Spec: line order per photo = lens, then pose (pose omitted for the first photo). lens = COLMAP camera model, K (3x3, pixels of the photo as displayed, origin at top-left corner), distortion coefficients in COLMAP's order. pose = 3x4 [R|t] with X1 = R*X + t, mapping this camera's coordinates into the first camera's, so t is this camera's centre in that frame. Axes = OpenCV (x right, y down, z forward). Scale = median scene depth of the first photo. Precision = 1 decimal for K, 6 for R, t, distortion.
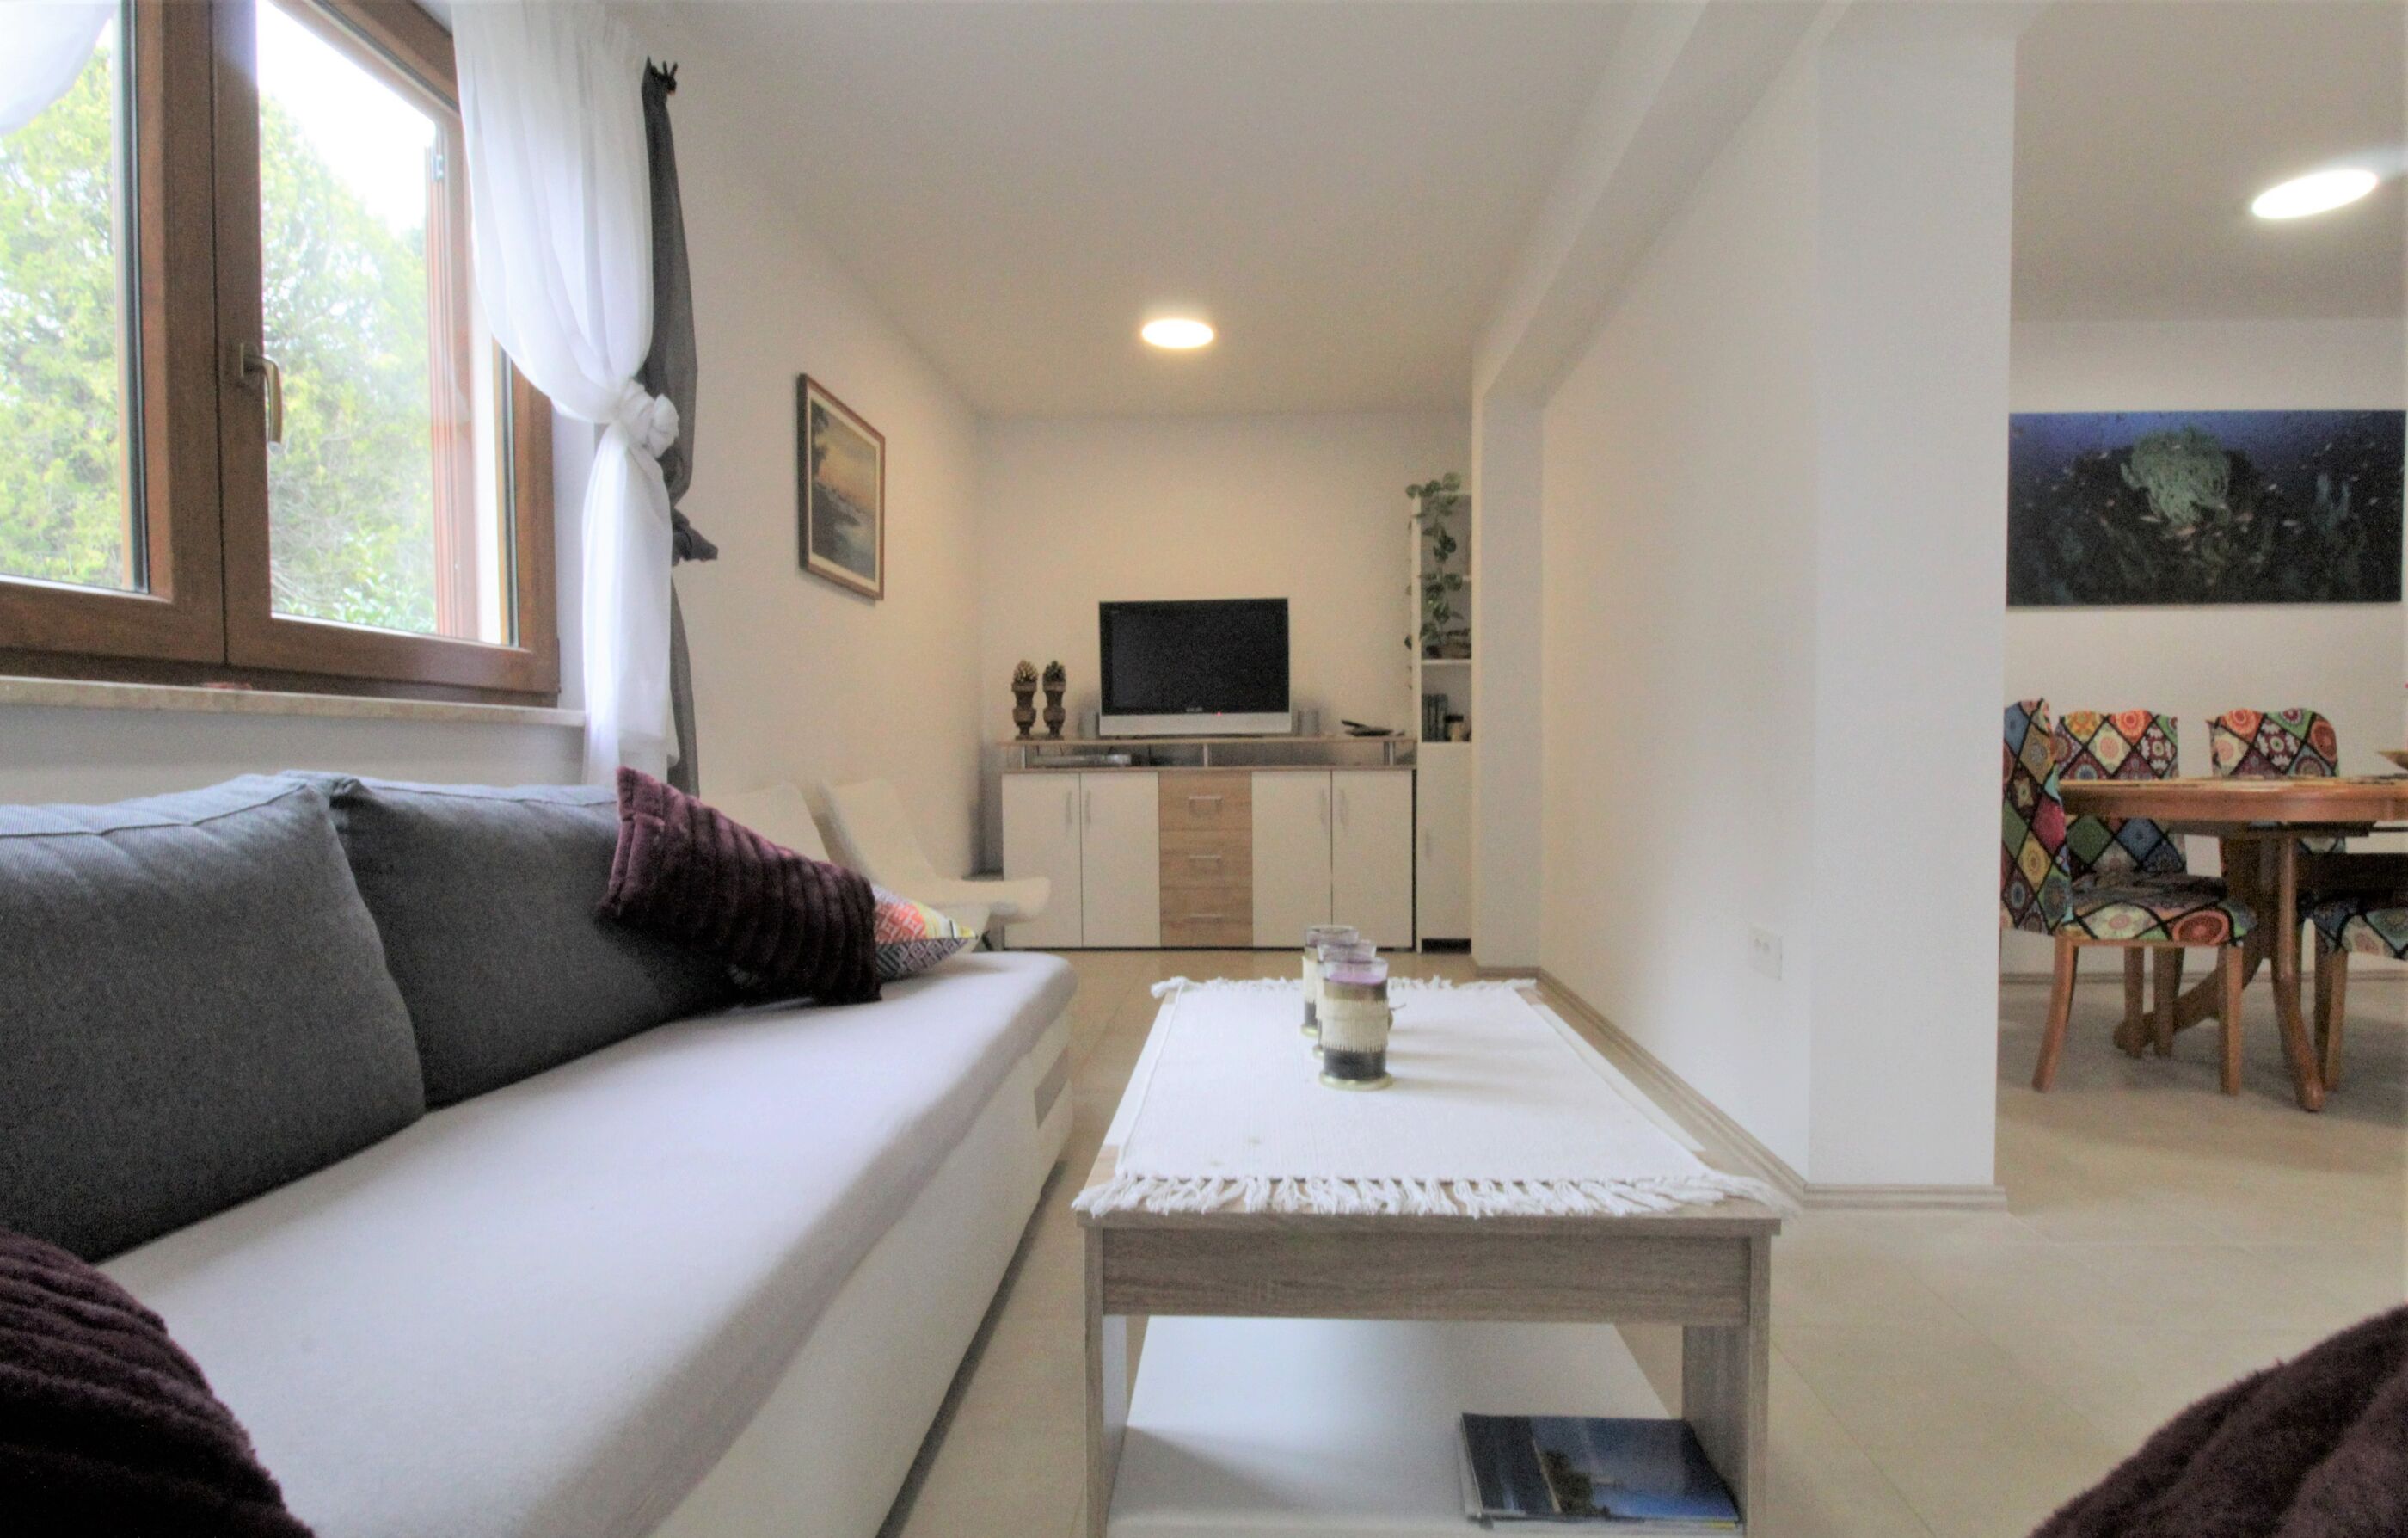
lens RADIAL K [[1198.8, 0, 1233.5], [0, 1198.8, 803.8], [0, 0, 1]] dist [0.001462, -0.015131]
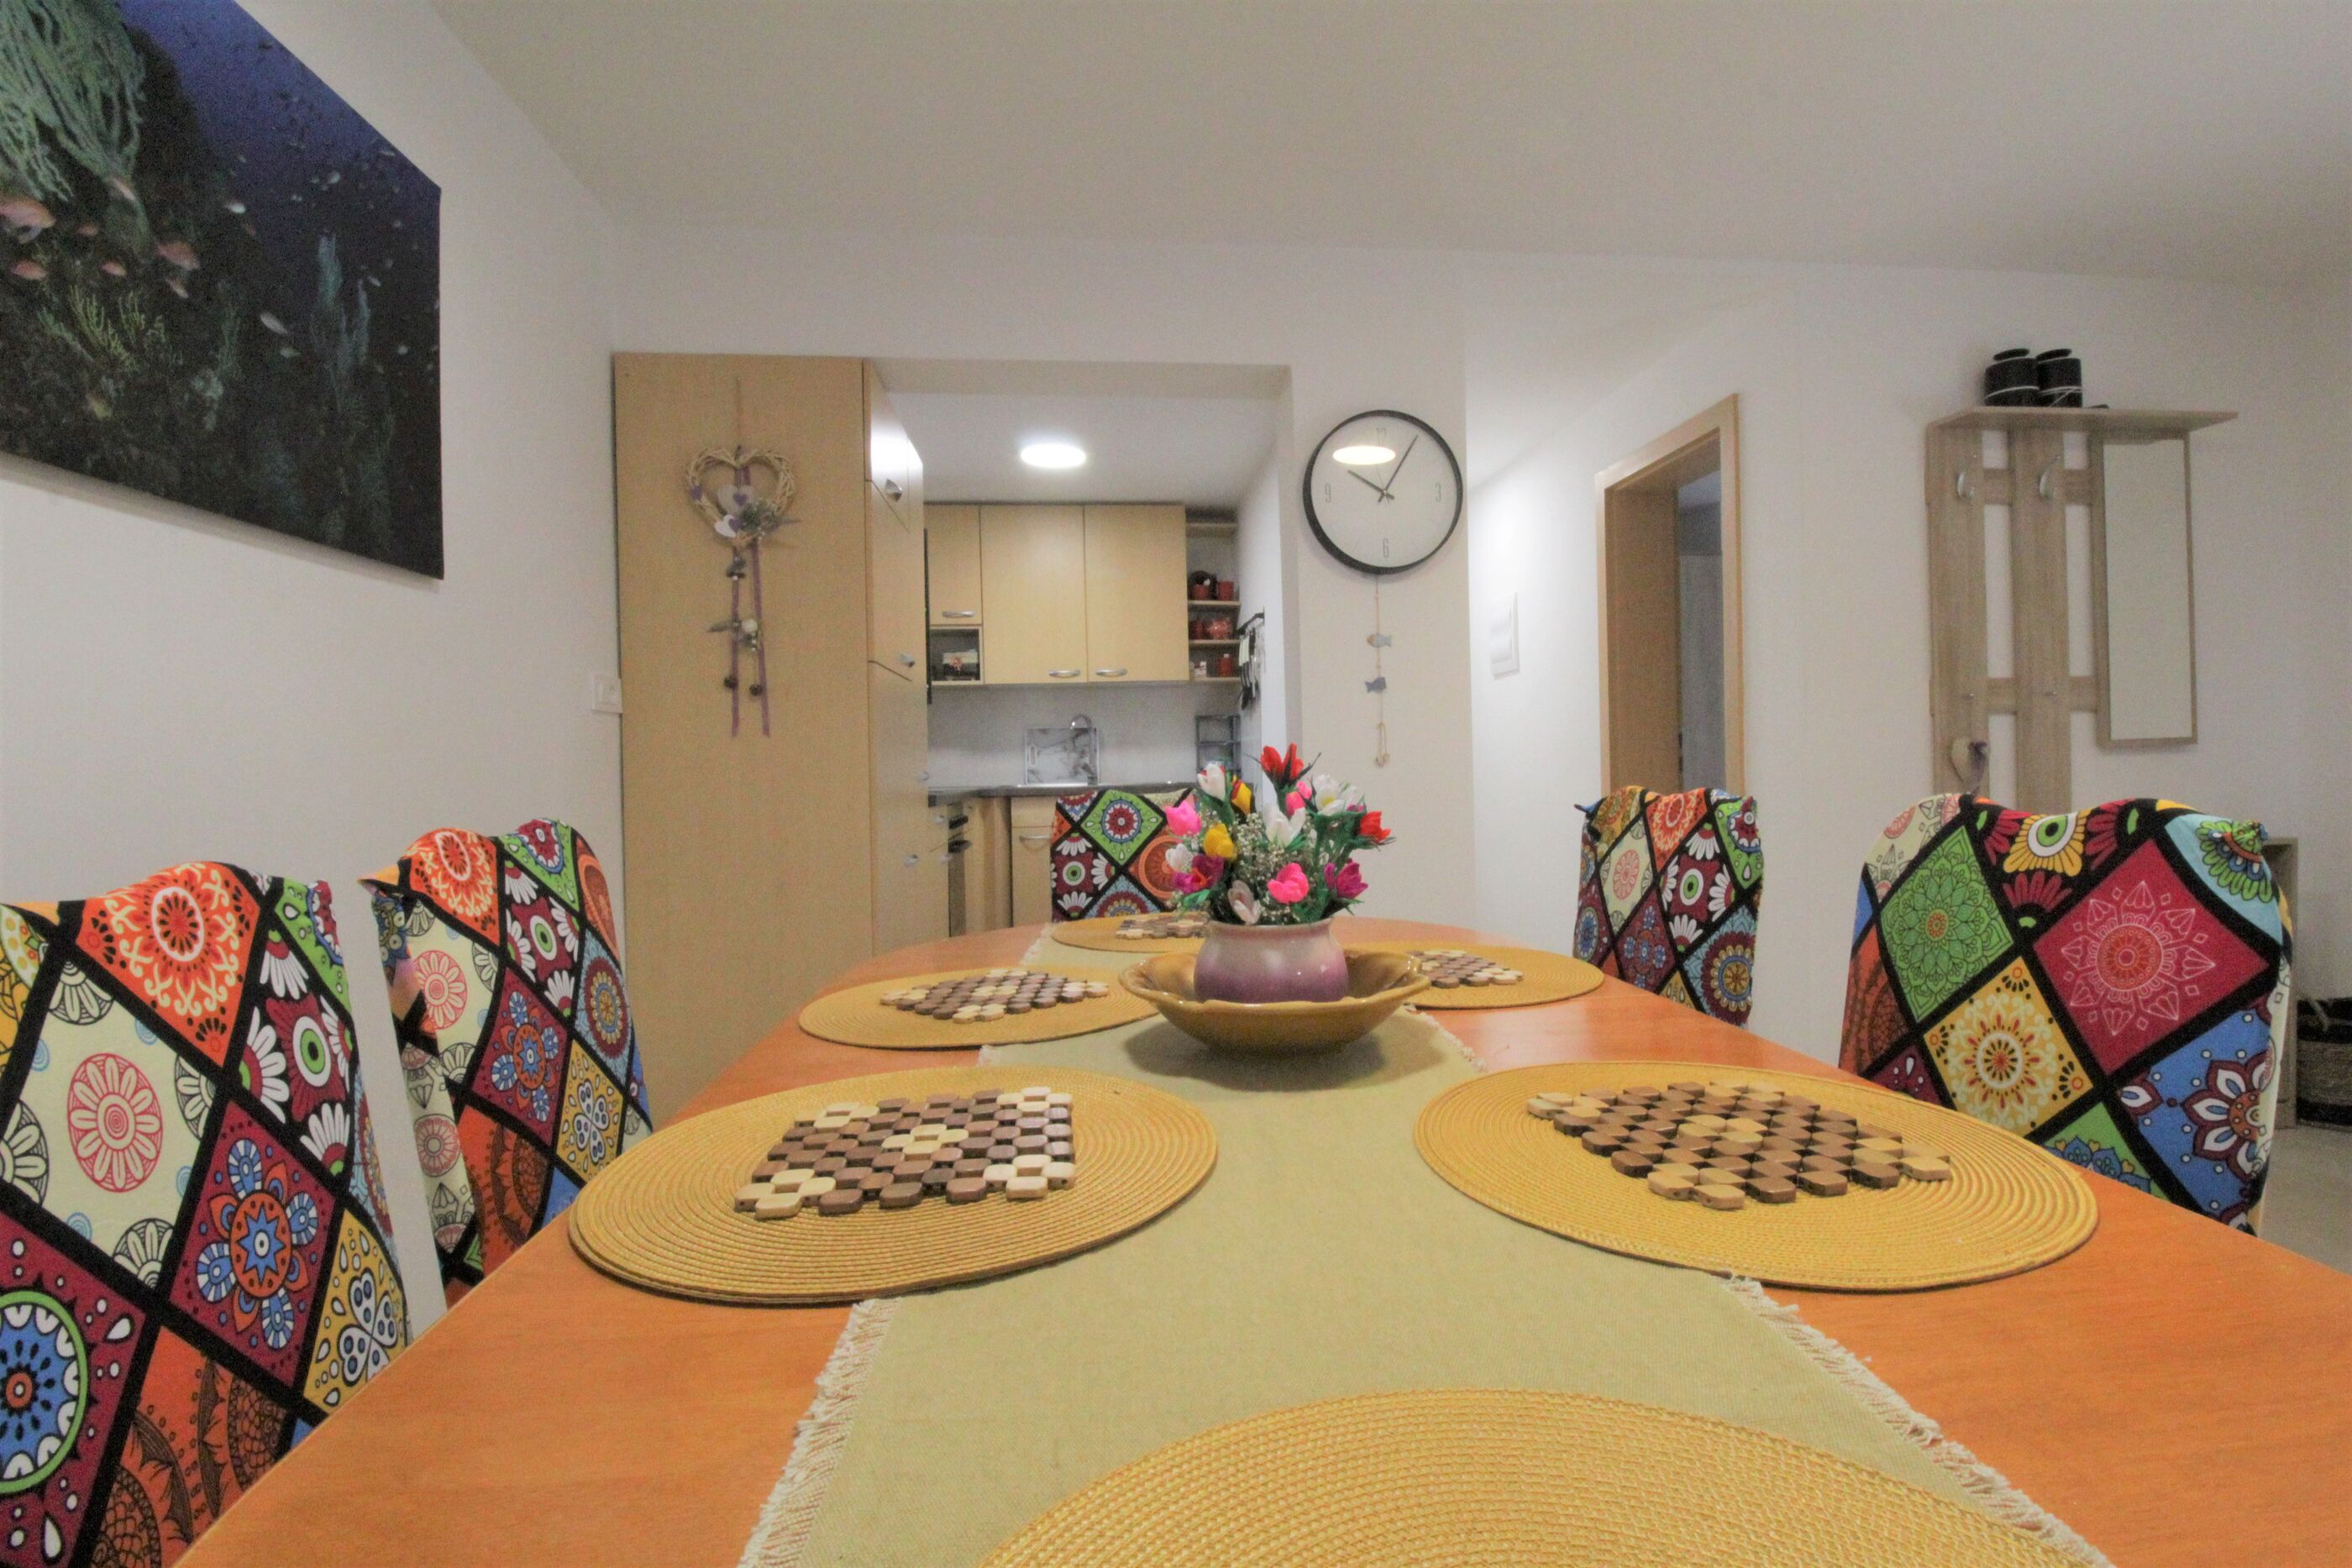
lens RADIAL K [[1098.1, 0, 1199.1], [0, 1098.1, 781.9], [0, 0, 1]] dist [0.000883, -0.013439]
pose [[-0.145261, -0.002371, 0.989391, 0.497525], [0.064896, 0.997821, 0.011919, -0.073123], [-0.987263, 0.065939, -0.144790, 0.762852]]
